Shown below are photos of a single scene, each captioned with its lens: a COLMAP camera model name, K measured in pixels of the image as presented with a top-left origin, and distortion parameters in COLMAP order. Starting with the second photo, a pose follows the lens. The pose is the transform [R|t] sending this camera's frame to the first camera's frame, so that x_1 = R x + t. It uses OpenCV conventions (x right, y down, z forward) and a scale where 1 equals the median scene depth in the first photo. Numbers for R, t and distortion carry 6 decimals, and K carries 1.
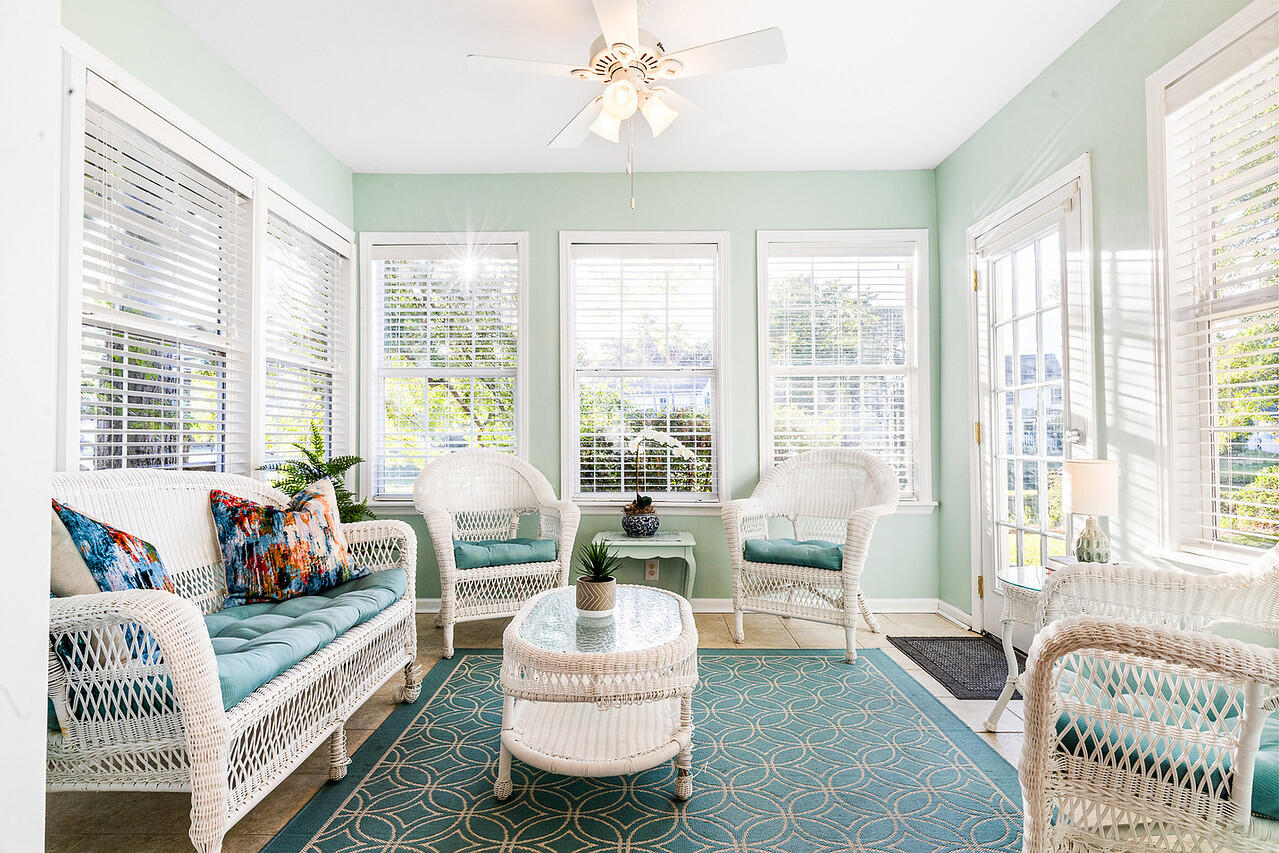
lens RADIAL K [[655.1, 0, 639.5], [0, 655.1, 426.5], [0, 0, 1]] dist [-0.000024, 0.000241]
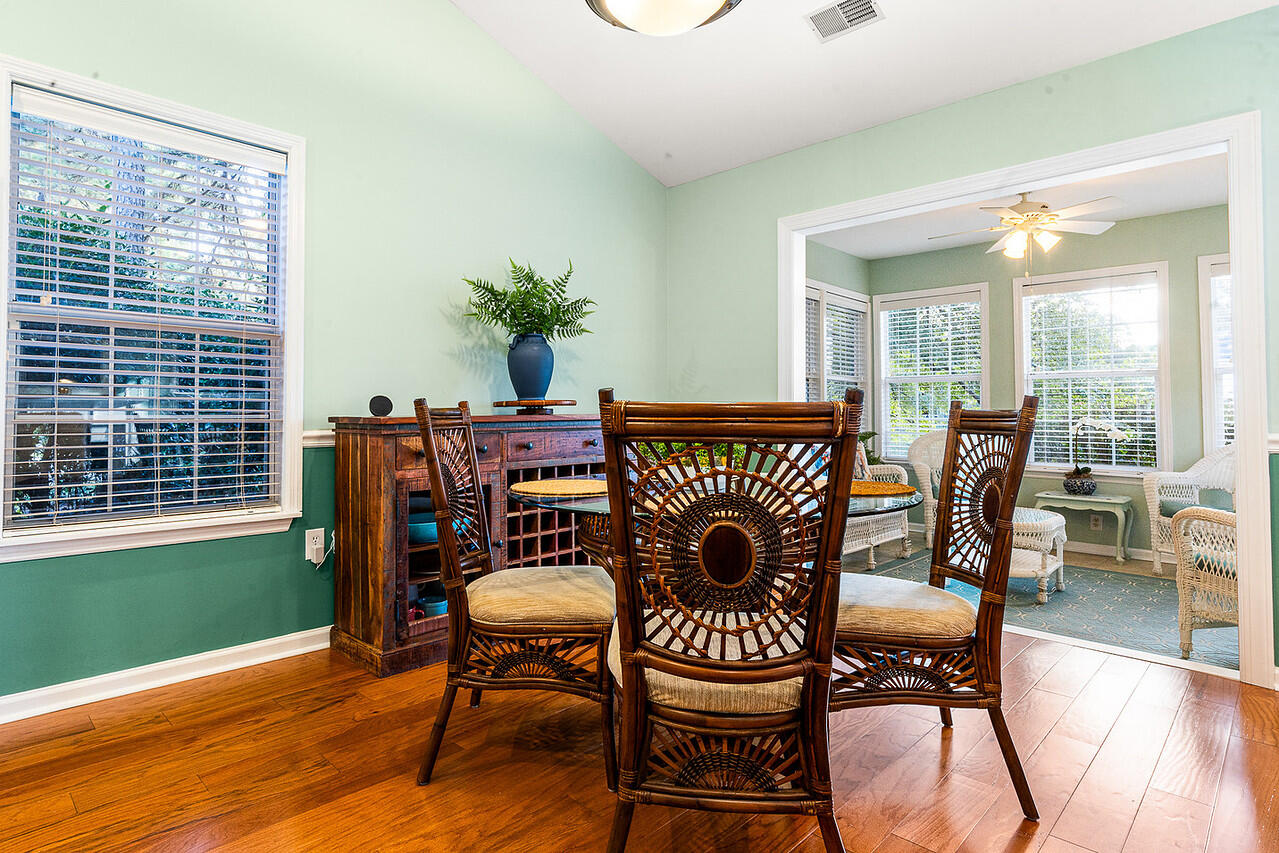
lens RADIAL K [[684.5, 0, 571.1], [0, 684.5, 389.5], [0, 0, 1]] dist [0.000320, 0.000177]
pose [[0.690921, -0.018795, -0.722686, 0.362660], [0.006526, 0.999783, -0.019763, -0.039764], [0.722901, 0.008939, 0.690894, -0.919722]]
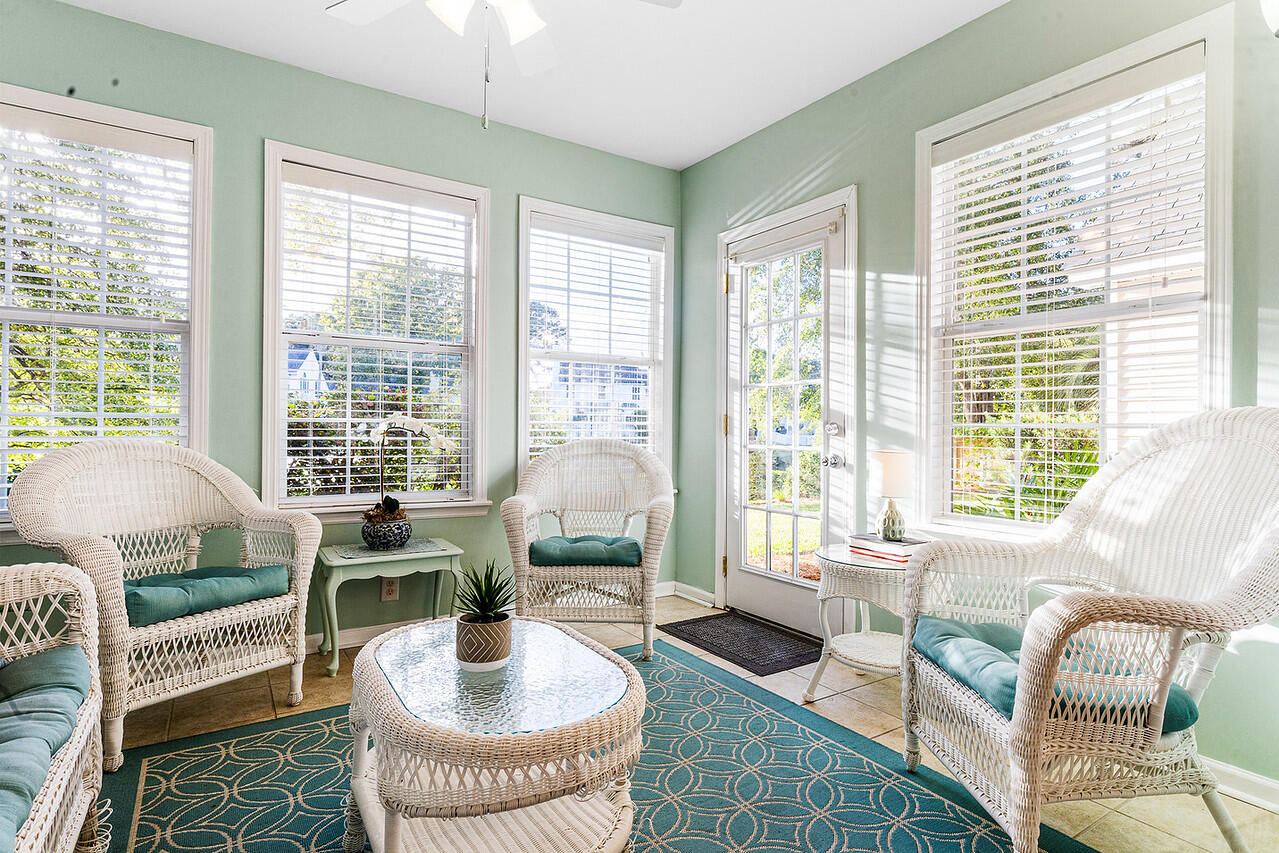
lens RADIAL K [[655.1, 0, 639.5], [0, 655.1, 426.5], [0, 0, 1]] dist [-0.000024, 0.000241]
pose [[0.828829, 0.012490, 0.559362, -0.224471], [-0.021881, 0.999710, 0.010099, 0.005185], [-0.559074, -0.020610, 0.828862, 0.197970]]
